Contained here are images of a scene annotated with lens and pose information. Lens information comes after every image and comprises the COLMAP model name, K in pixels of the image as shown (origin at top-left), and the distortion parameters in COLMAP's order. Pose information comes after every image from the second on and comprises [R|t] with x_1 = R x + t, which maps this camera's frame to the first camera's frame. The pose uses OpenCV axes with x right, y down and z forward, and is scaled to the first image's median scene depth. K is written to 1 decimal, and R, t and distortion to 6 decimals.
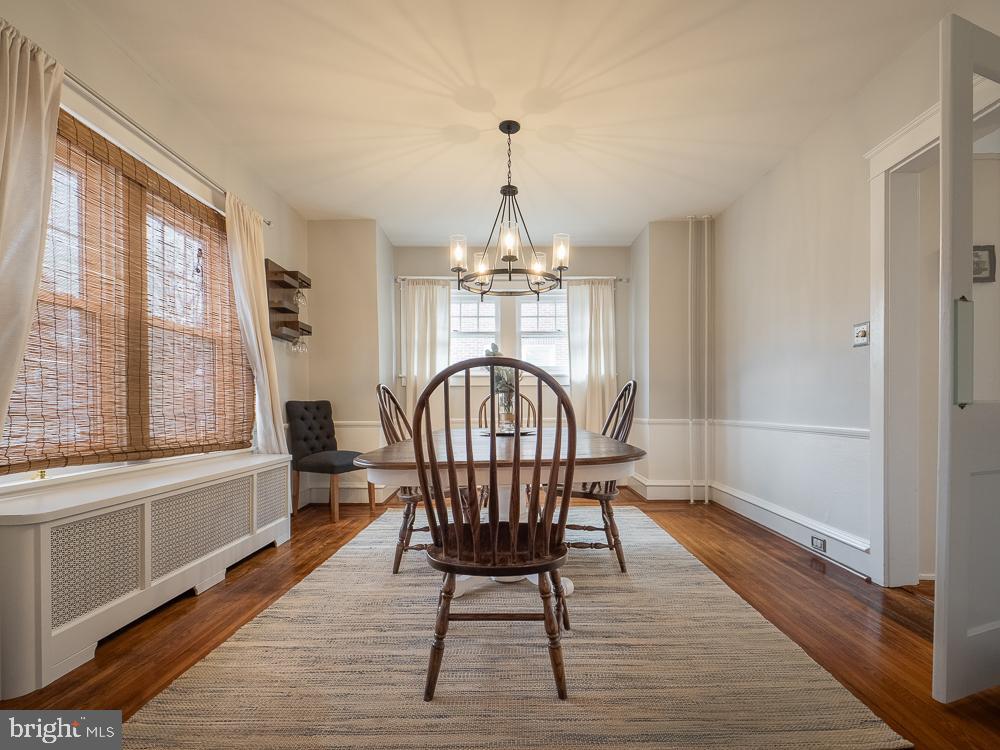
lens RADIAL K [[490.7, 0, 498.6], [0, 490.7, 398.3], [0, 0, 1]] dist [0.000650, -0.000140]
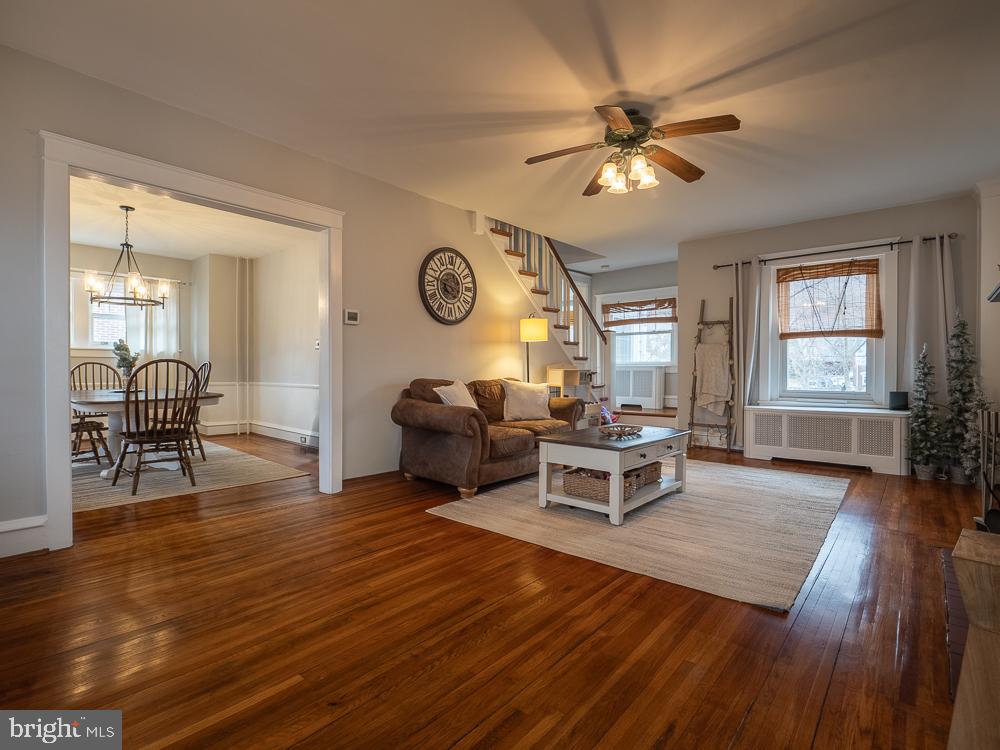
lens RADIAL K [[489.7, 0, 500.0], [0, 489.7, 375.0], [0, 0, 1]] dist [-0.000617, -0.000157]
pose [[0.634496, -0.006102, 0.772902, -0.363050], [-0.013661, 0.999724, 0.019108, -0.028961], [-0.772806, -0.022682, 0.634237, -0.816983]]
